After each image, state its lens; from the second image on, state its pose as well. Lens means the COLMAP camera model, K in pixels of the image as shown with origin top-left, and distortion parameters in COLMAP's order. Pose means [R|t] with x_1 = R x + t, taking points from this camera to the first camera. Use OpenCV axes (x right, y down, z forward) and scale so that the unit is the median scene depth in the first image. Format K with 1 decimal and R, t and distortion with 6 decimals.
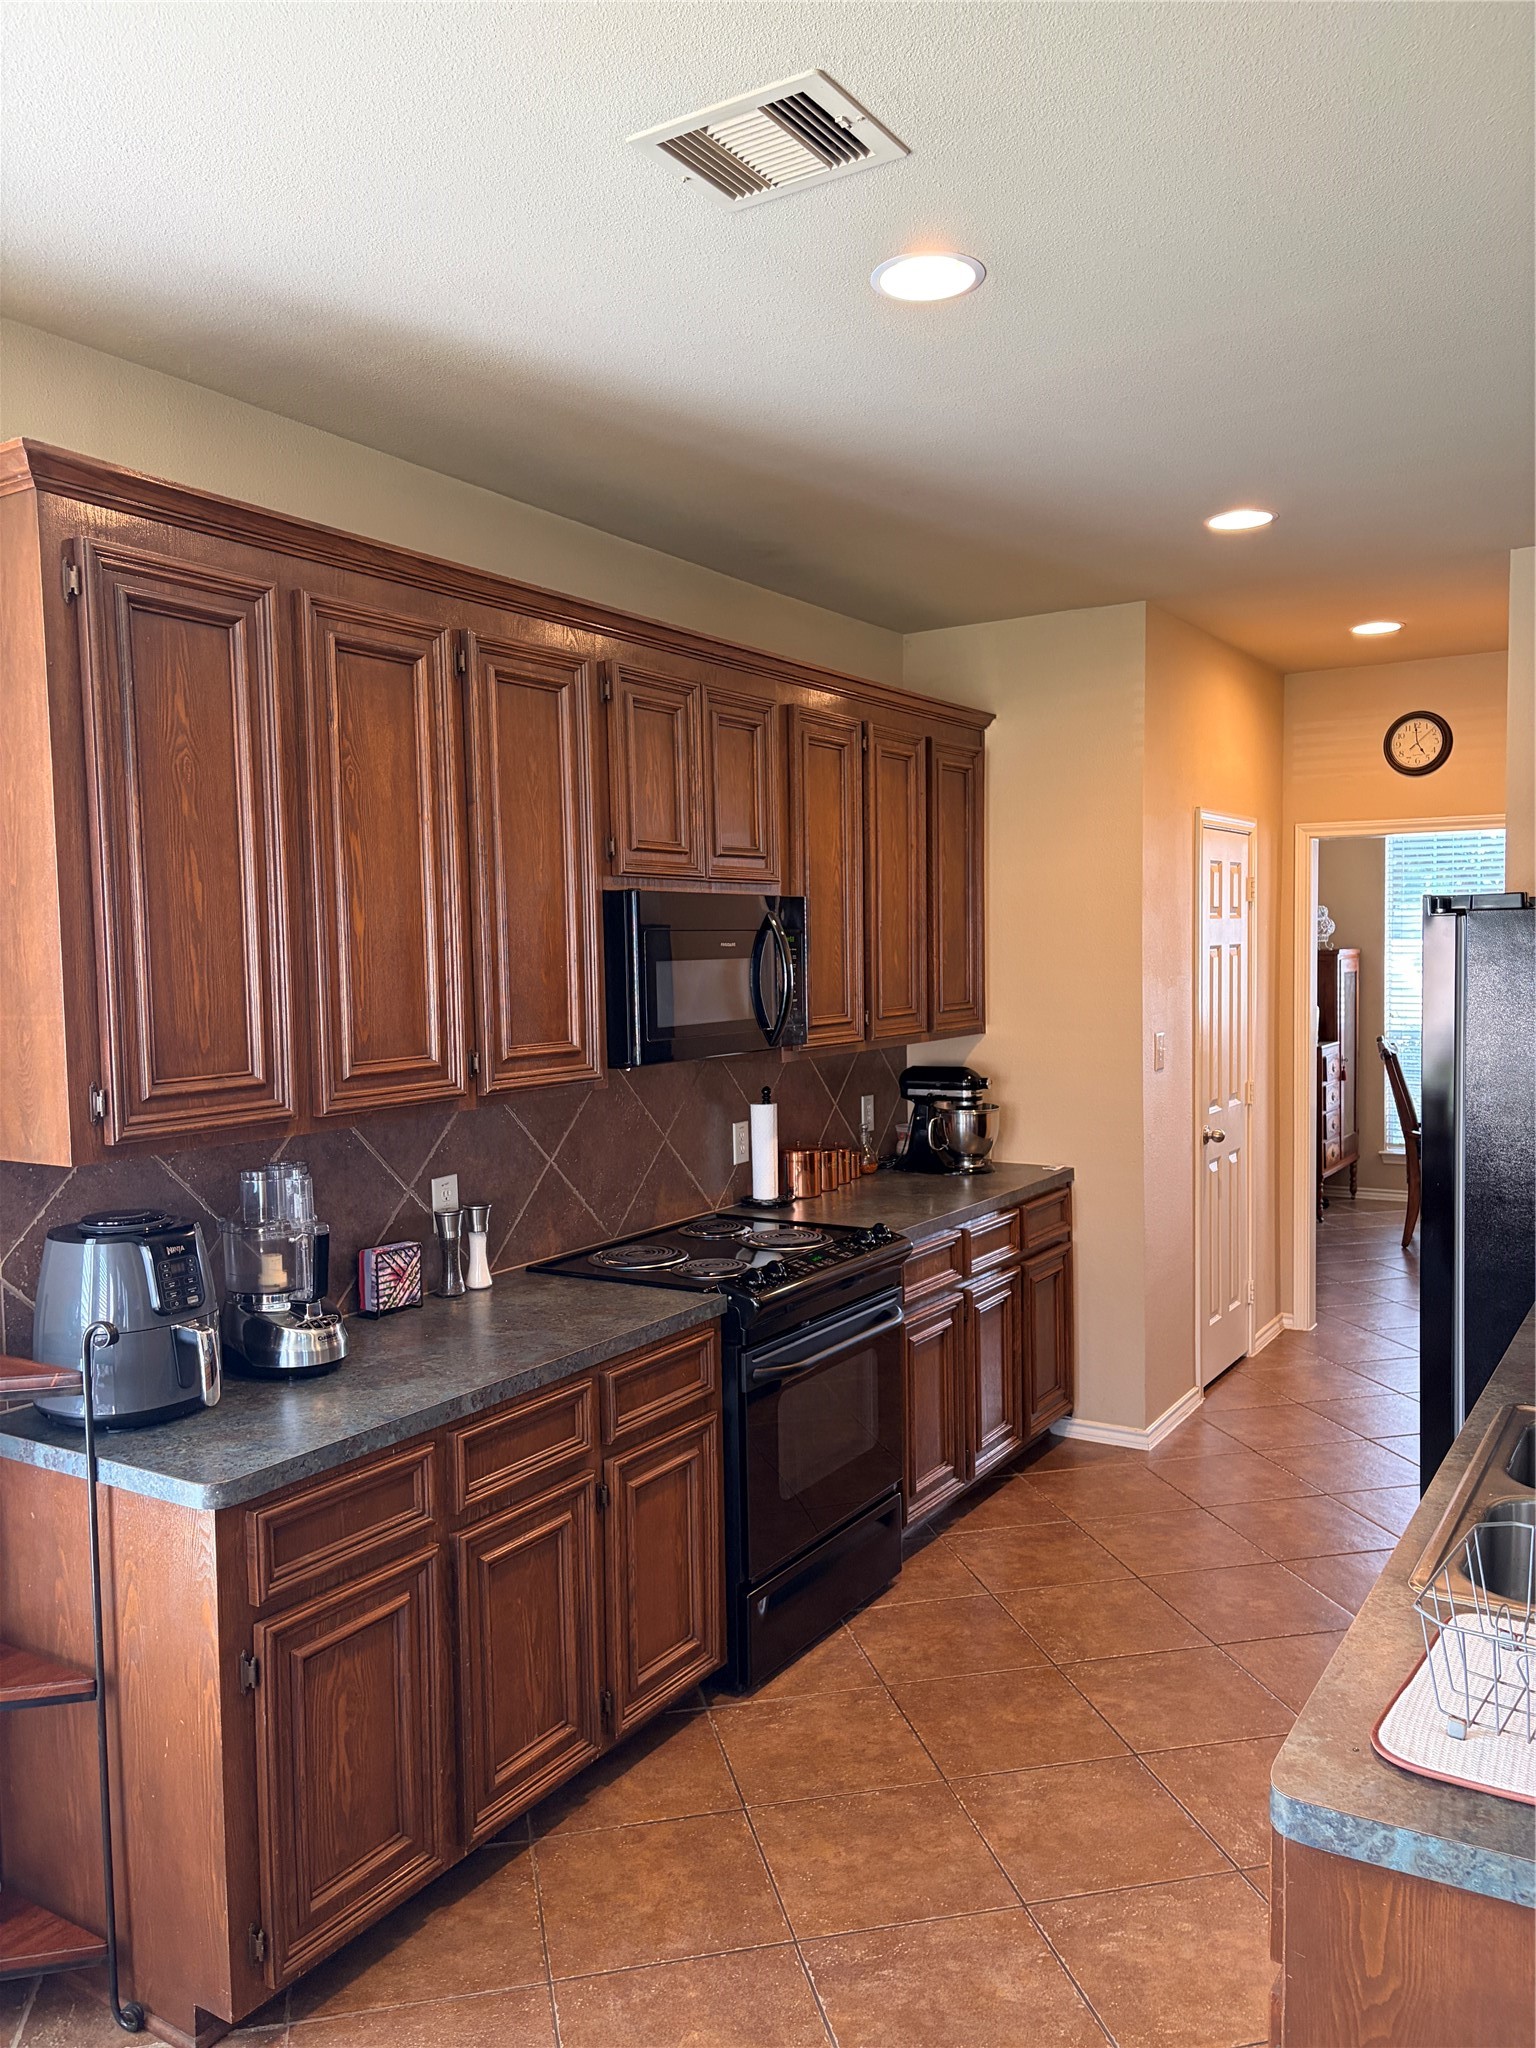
lens RADIAL K [[1544.0, 0, 771.3], [0, 1544.0, 1036.9], [0, 0, 1]] dist [0.067694, -0.076942]
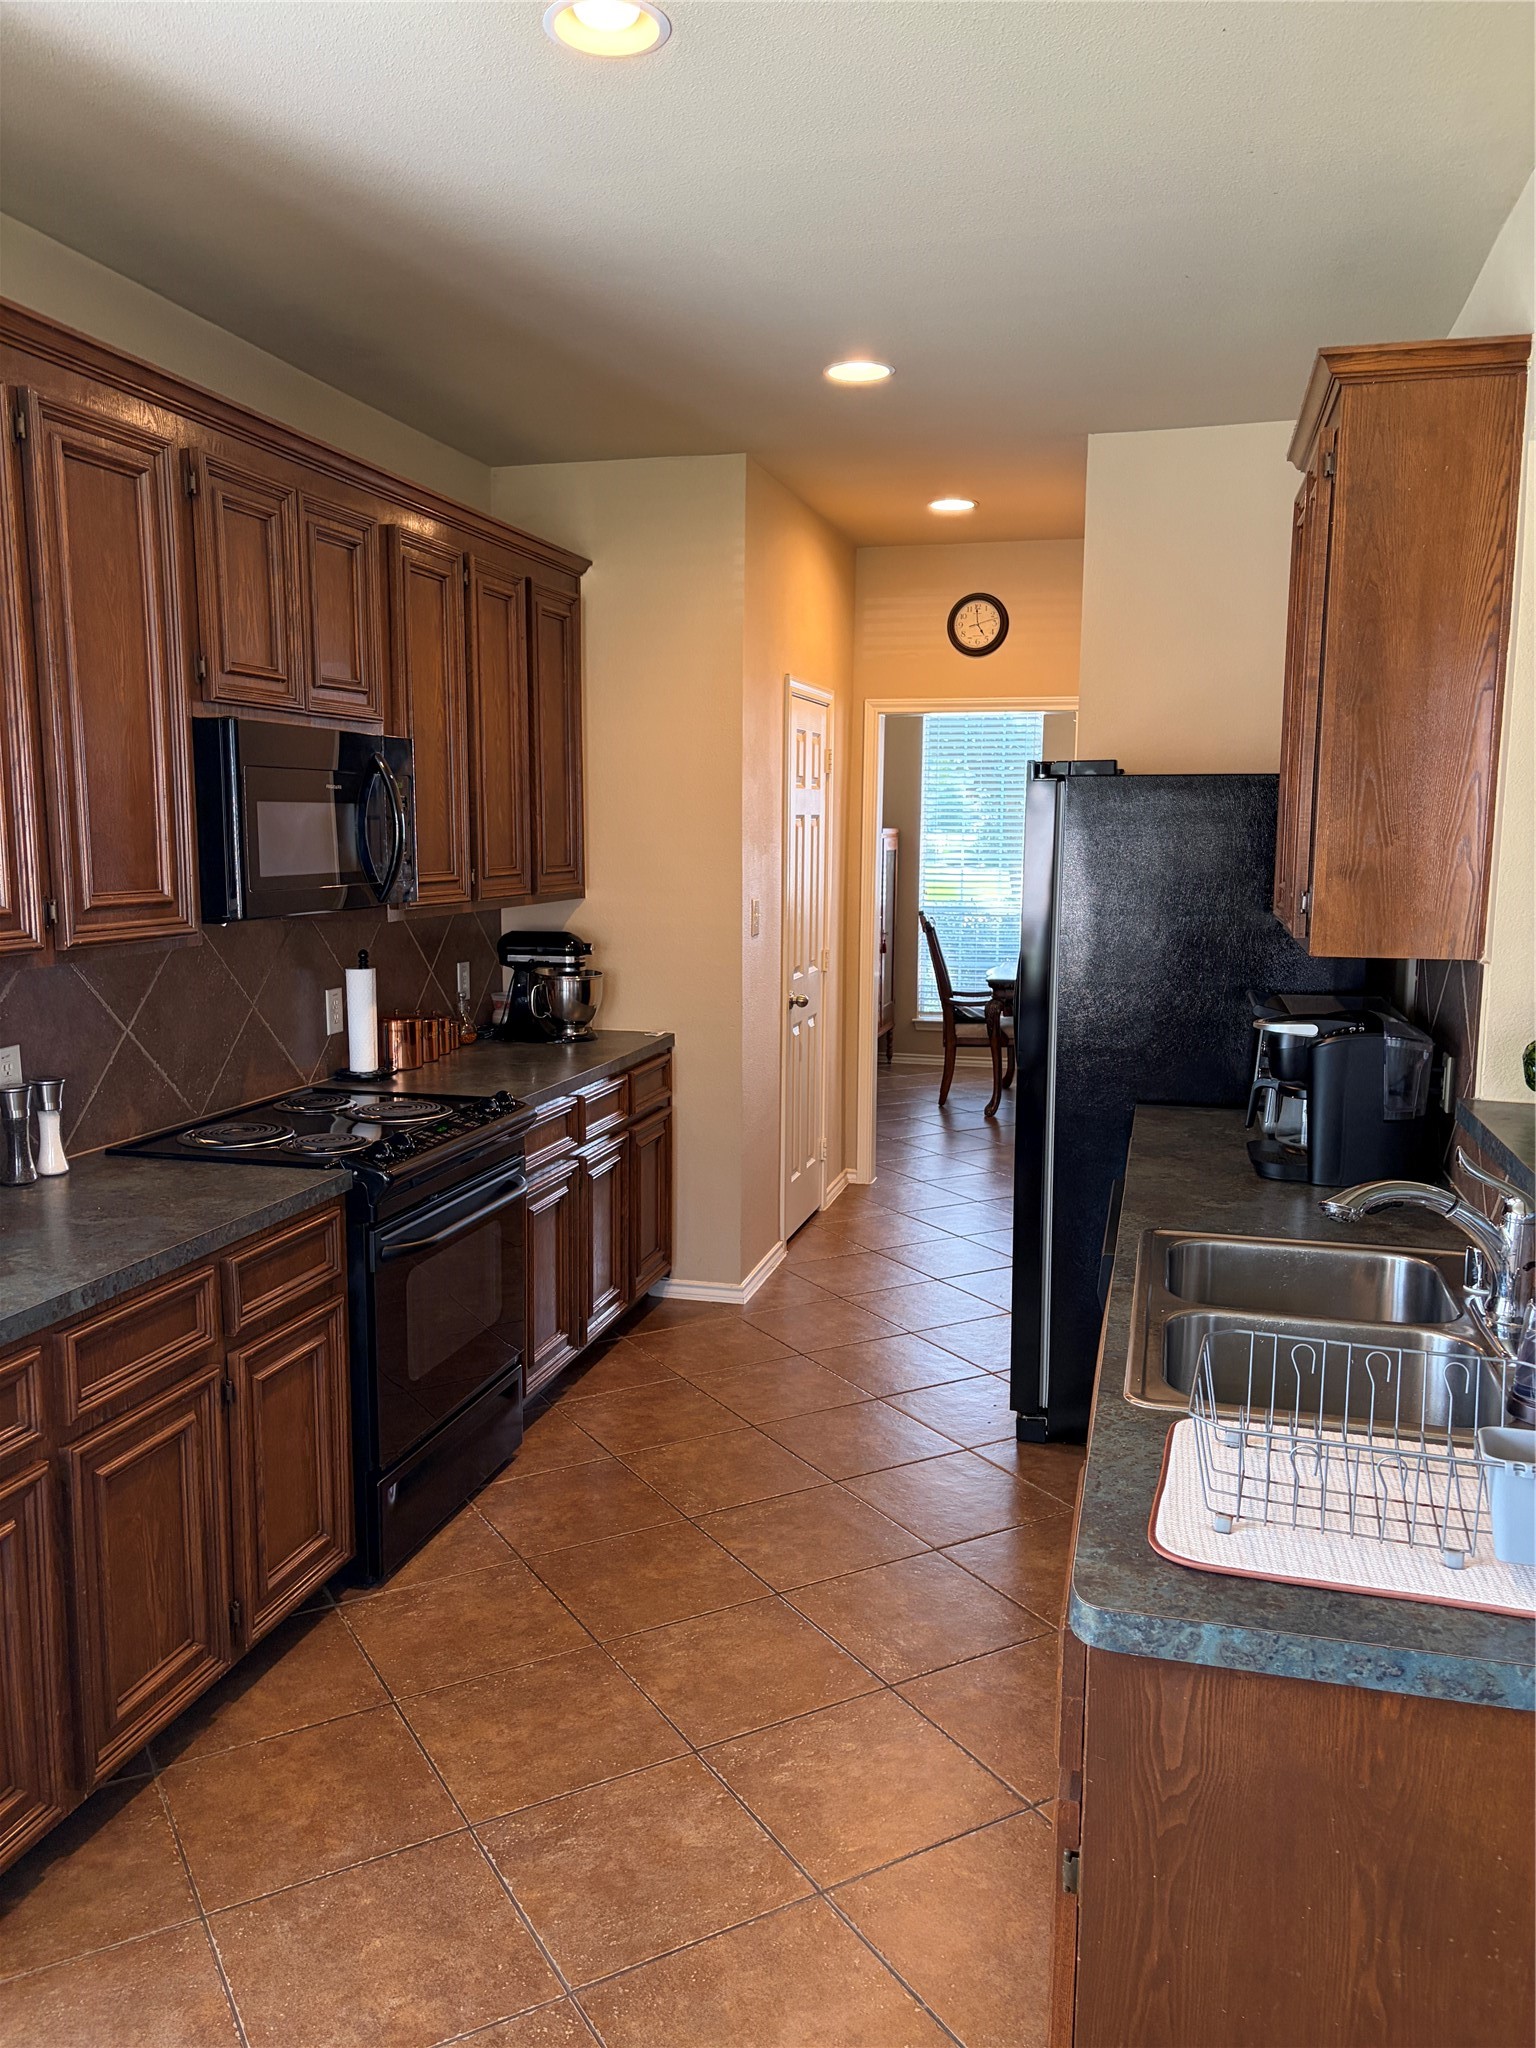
lens RADIAL K [[1549.0, 0, 765.6], [0, 1549.0, 1033.7], [0, 0, 1]] dist [0.031024, -0.008806]
pose [[0.954287, -0.018008, 0.298349, -0.074704], [-0.004225, 0.997271, 0.073707, 0.019182], [-0.298862, -0.071598, 0.951607, 0.060488]]
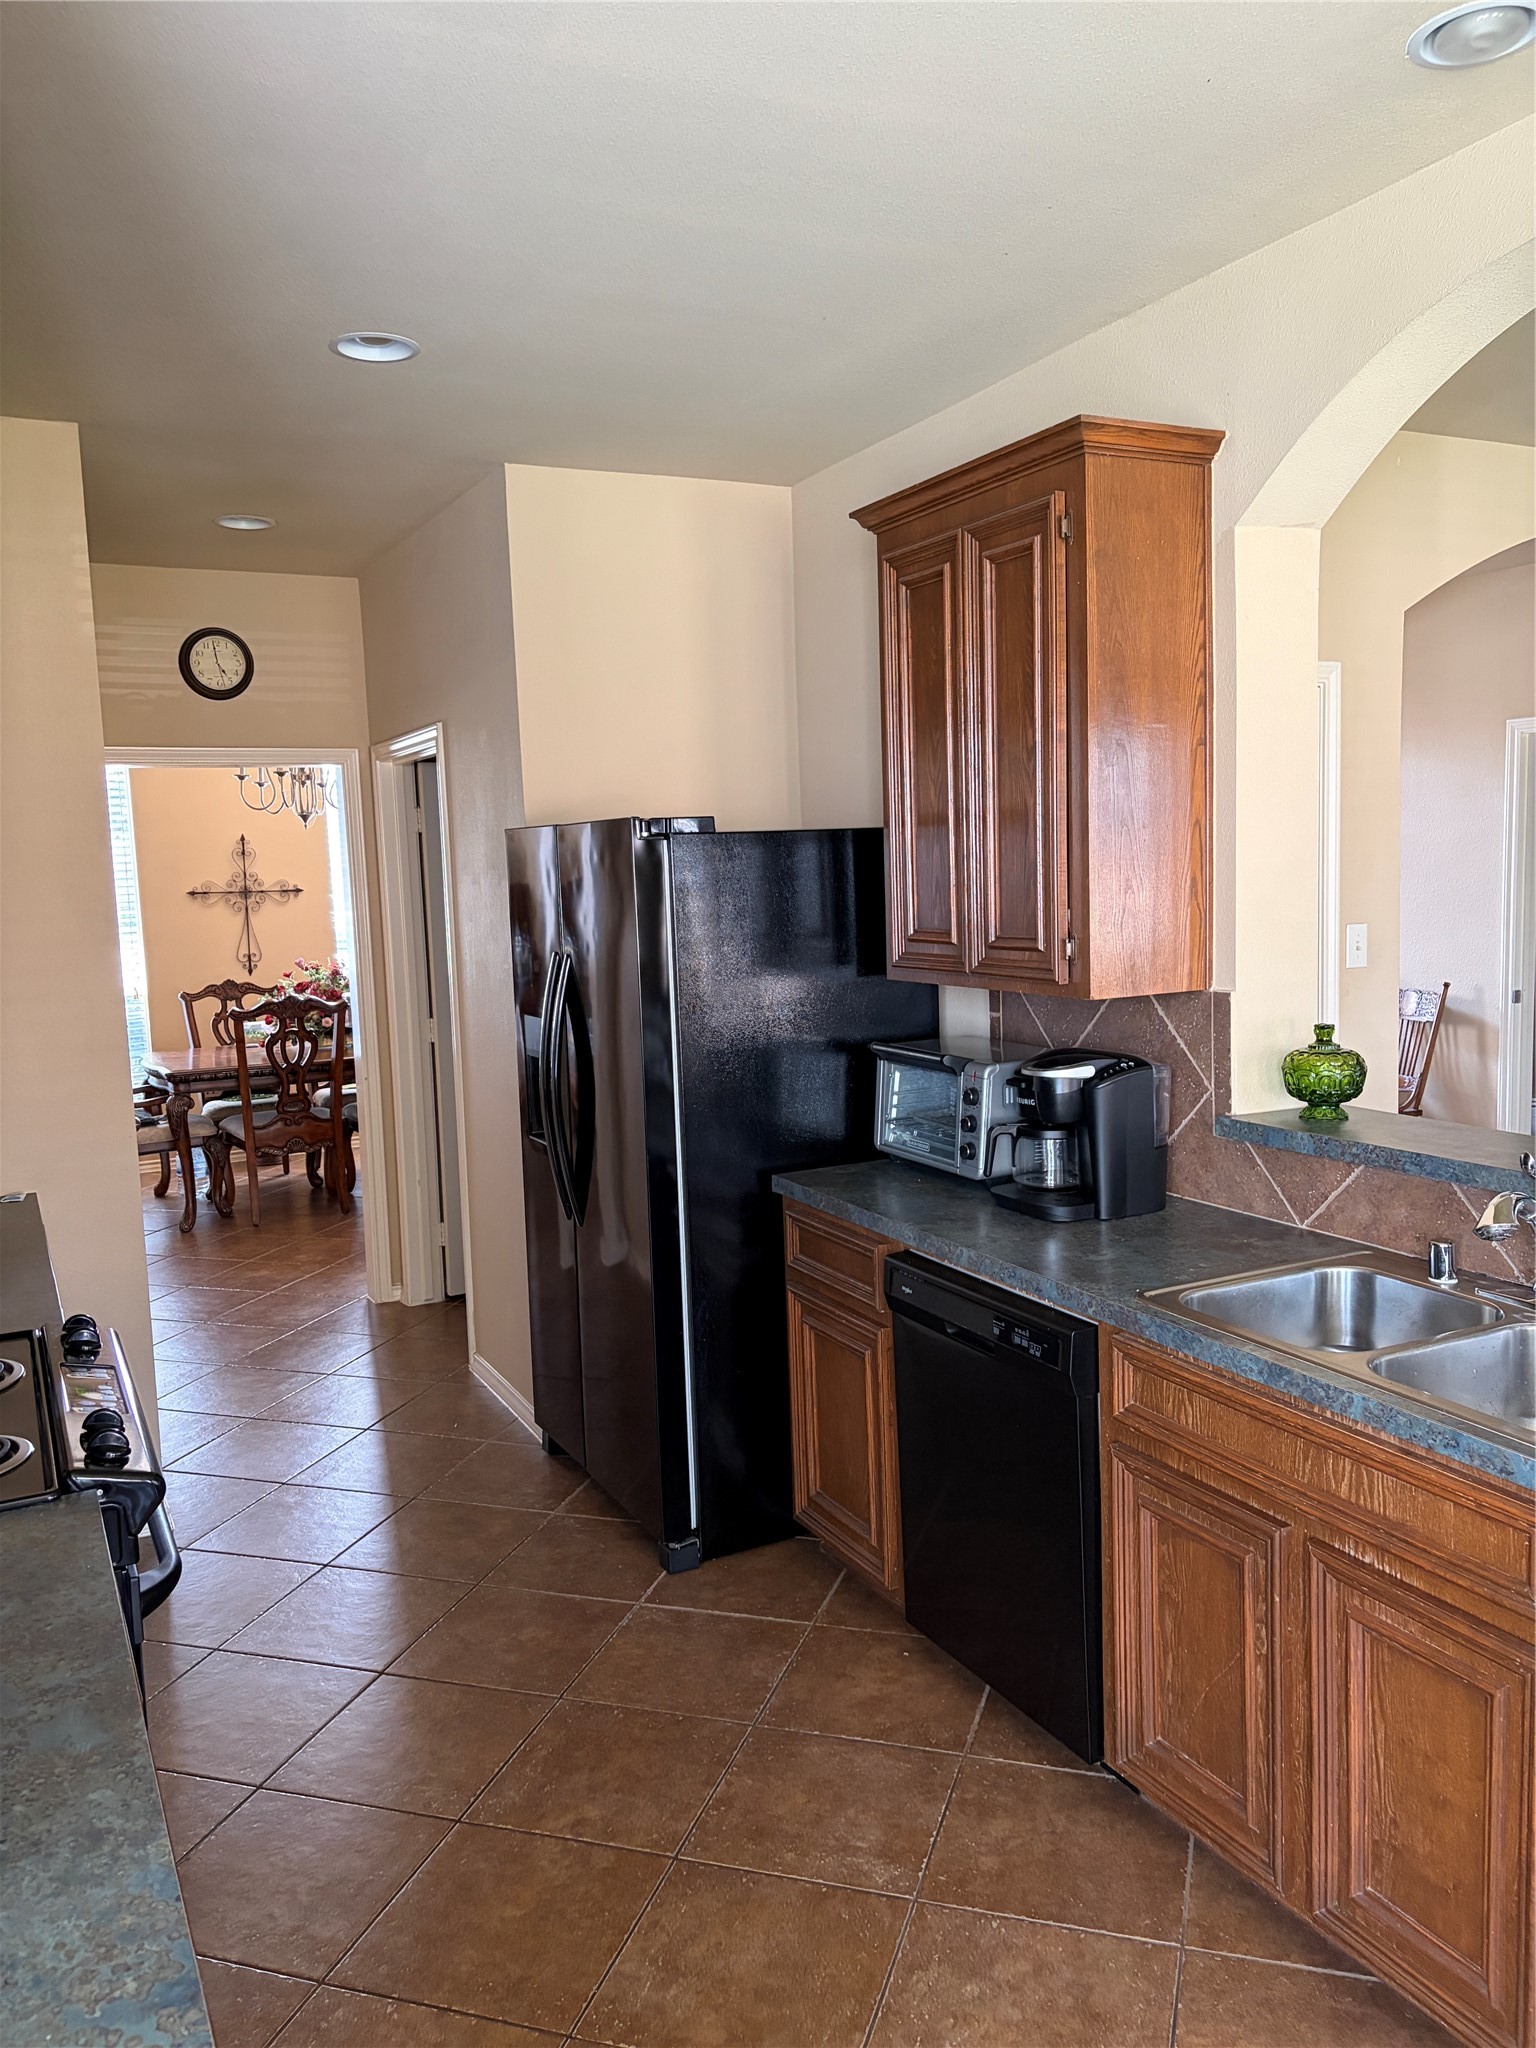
lens RADIAL K [[1532.8, 0, 775.4], [0, 1532.8, 1026.1], [0, 0, 1]] dist [-0.004418, -0.002336]
pose [[0.506787, -0.093989, 0.856932, -0.397460], [0.079022, 0.994919, 0.062390, -0.018743], [-0.858442, 0.036098, 0.511639, 0.549545]]
